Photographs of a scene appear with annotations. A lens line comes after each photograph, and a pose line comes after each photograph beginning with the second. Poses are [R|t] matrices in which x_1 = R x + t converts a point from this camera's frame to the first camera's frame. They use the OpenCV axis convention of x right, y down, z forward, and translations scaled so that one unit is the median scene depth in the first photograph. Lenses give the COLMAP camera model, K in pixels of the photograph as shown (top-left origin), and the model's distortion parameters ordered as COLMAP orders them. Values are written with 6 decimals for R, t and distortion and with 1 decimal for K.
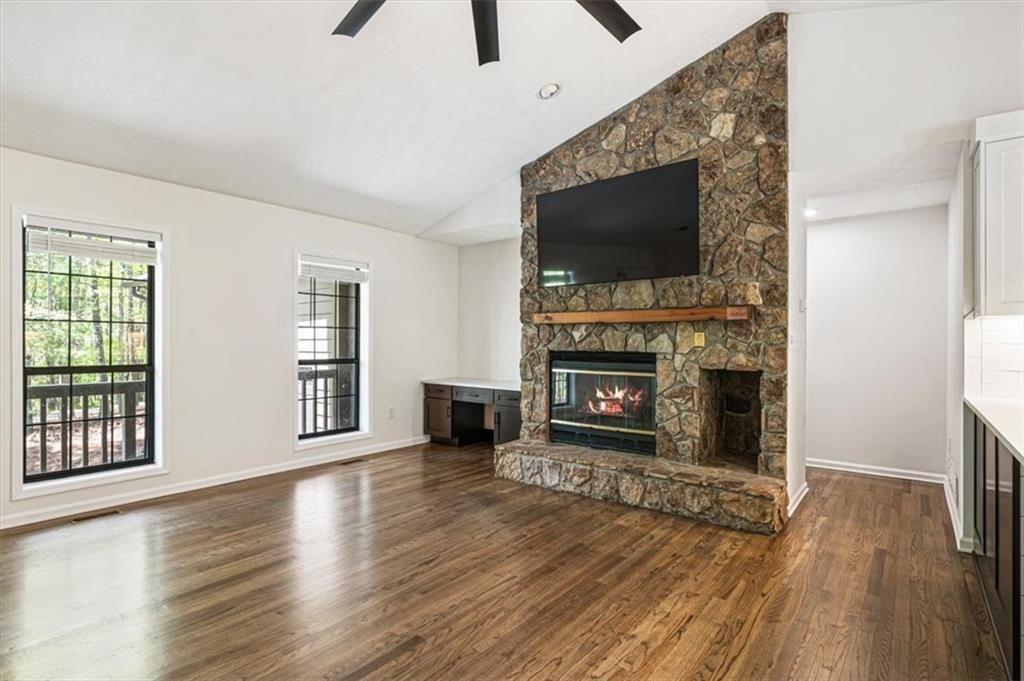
lens RADIAL K [[515.6, 0, 512.9], [0, 515.6, 342.8], [0, 0, 1]] dist [-0.031764, -0.000767]
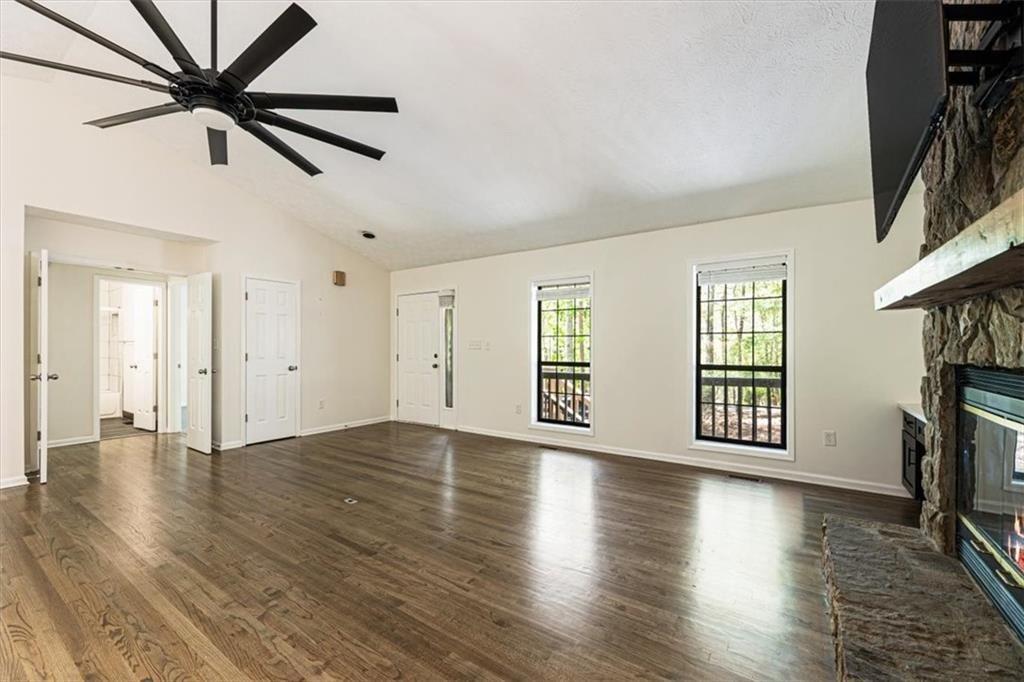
lens RADIAL K [[416.8, 0, 513.7], [0, 416.8, 345.0], [0, 0, 1]] dist [-0.001063, -0.000053]
pose [[0.060337, -0.006810, -0.998155, 0.413223], [0.000858, 0.999977, -0.006771, -0.002328], [0.998178, -0.000448, 0.060342, 0.535464]]
